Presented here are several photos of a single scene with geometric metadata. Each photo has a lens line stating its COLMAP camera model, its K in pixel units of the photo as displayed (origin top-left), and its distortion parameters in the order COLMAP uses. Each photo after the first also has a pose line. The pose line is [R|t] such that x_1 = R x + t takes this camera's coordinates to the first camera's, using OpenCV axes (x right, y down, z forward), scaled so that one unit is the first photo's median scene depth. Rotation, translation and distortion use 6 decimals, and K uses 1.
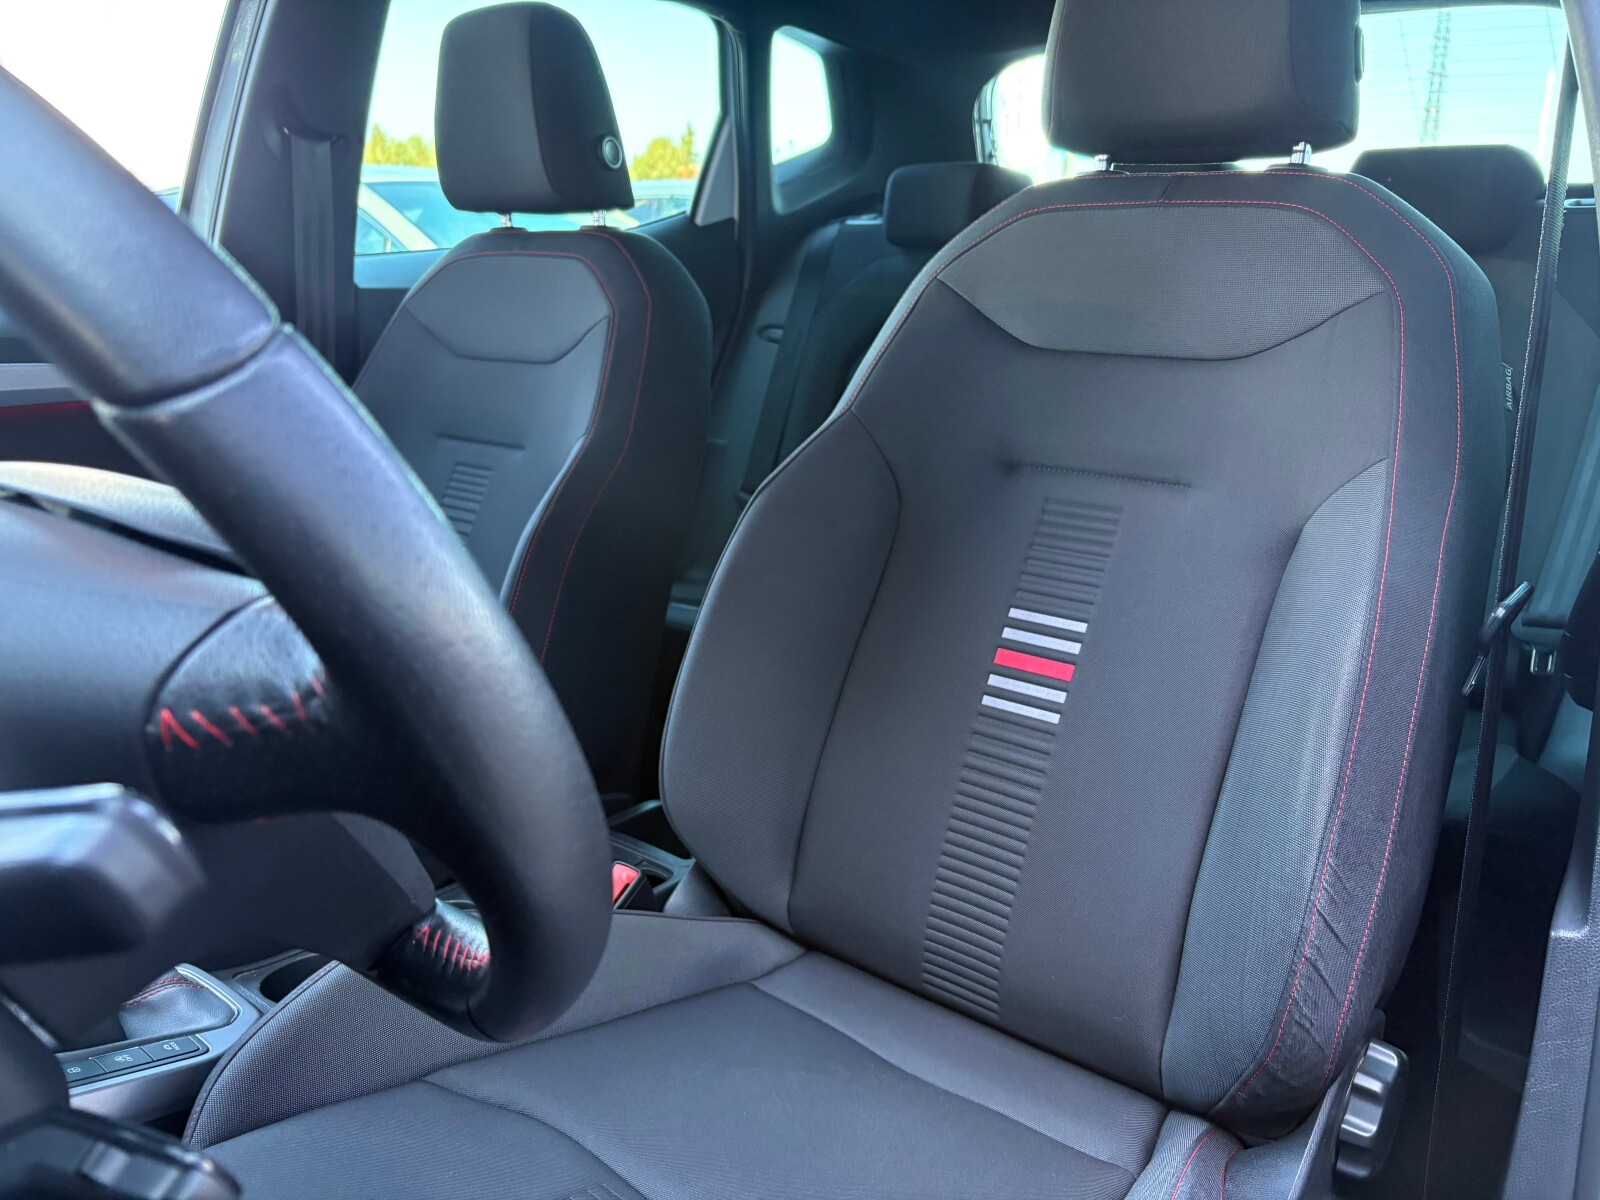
lens RADIAL K [[1217.7, 0, 799.9], [0, 1217.7, 600.8], [0, 0, 1]] dist [0.030962, -0.033355]
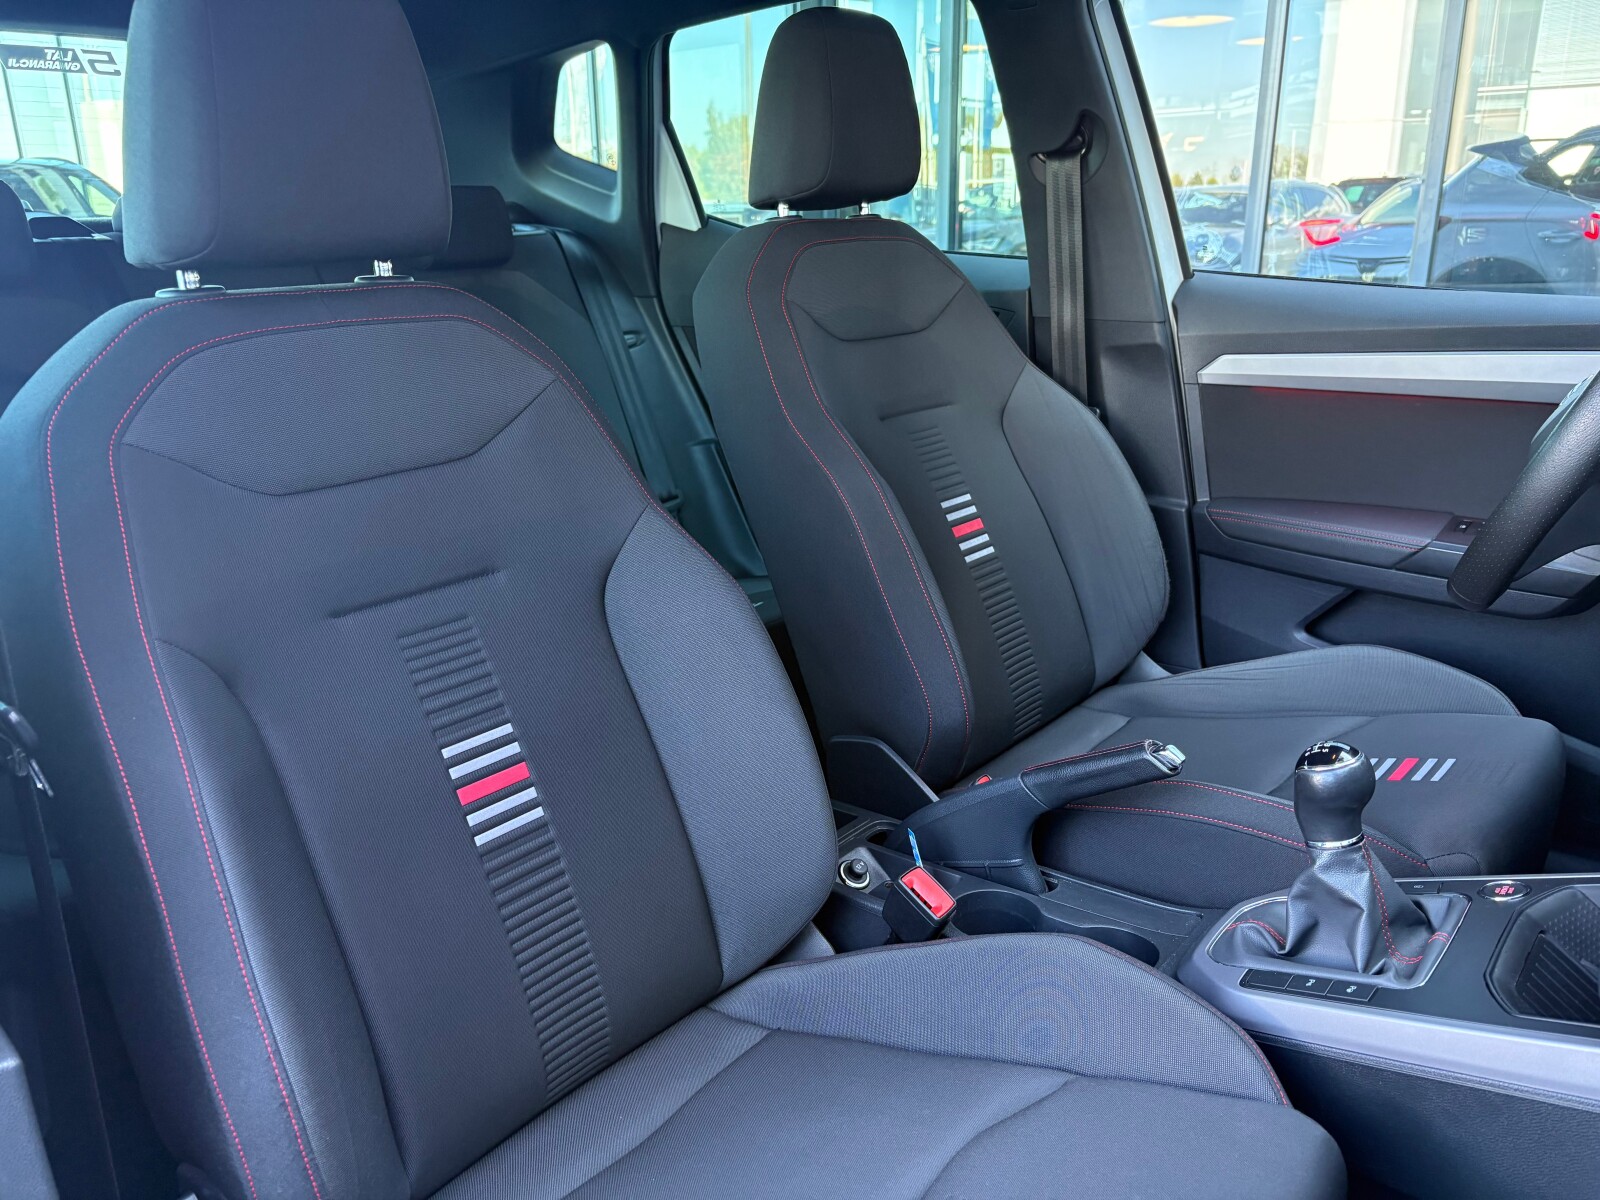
lens RADIAL K [[1217.7, 0, 800.0], [0, 1217.7, 598.5], [0, 0, 1]] dist [0.030962, -0.033355]
pose [[0.001178, -0.299136, 0.954210, -1.347290], [0.295478, 0.911709, 0.285448, -0.380376], [-0.955349, 0.281611, 0.089462, 1.072791]]
